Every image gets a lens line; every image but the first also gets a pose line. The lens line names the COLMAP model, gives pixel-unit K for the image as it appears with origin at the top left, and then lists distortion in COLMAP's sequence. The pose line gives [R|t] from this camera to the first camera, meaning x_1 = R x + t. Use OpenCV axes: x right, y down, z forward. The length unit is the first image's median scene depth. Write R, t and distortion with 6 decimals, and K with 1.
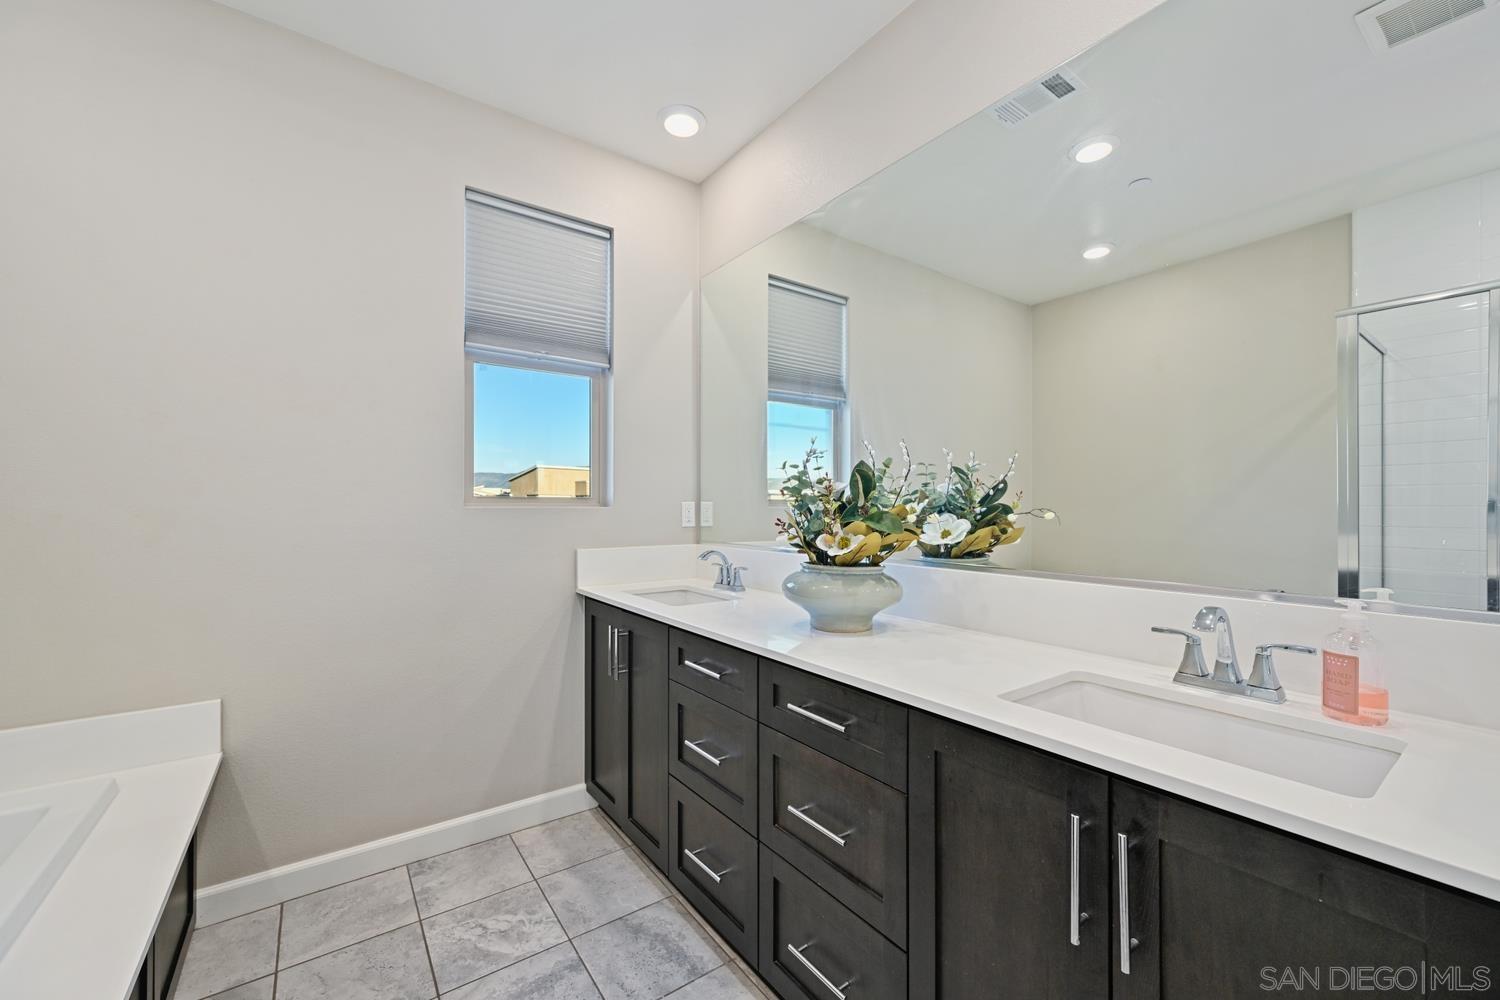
lens RADIAL K [[600.2, 0, 754.2], [0, 600.2, 505.8], [0, 0, 1]] dist [0.000584, 0.000291]
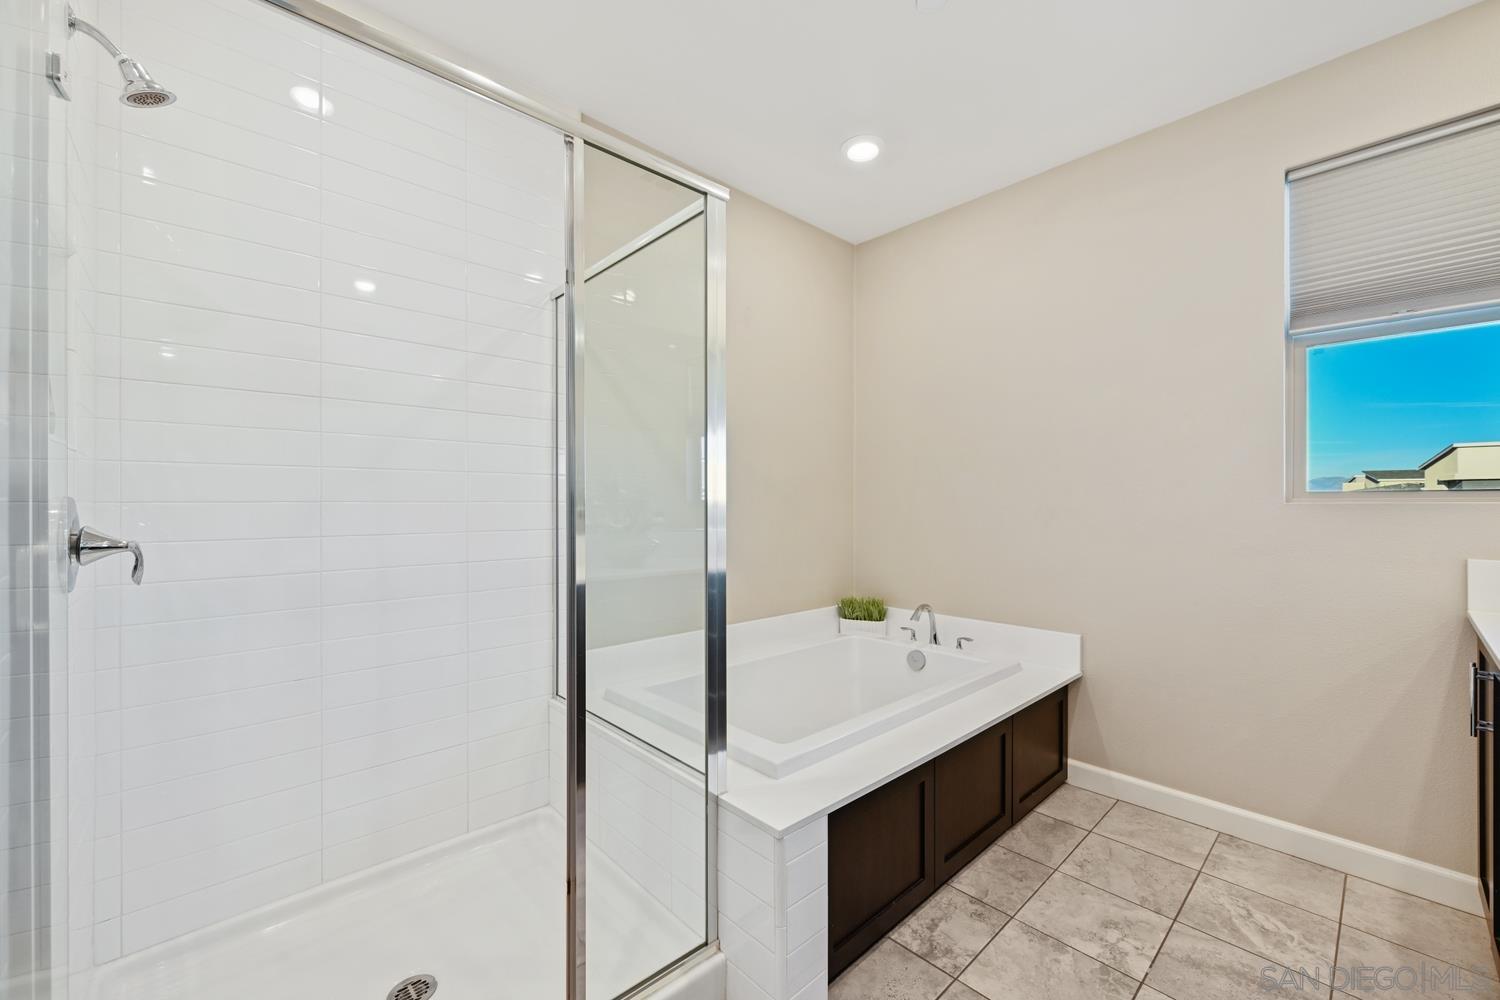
lens RADIAL K [[600.2, 0, 754.2], [0, 600.2, 505.8], [0, 0, 1]] dist [0.000584, 0.000291]
pose [[0.126682, 0.005977, -0.991925, 0.433165], [0.000114, 0.999982, 0.006040, 0.001796], [0.991943, -0.000878, 0.126679, 0.033042]]
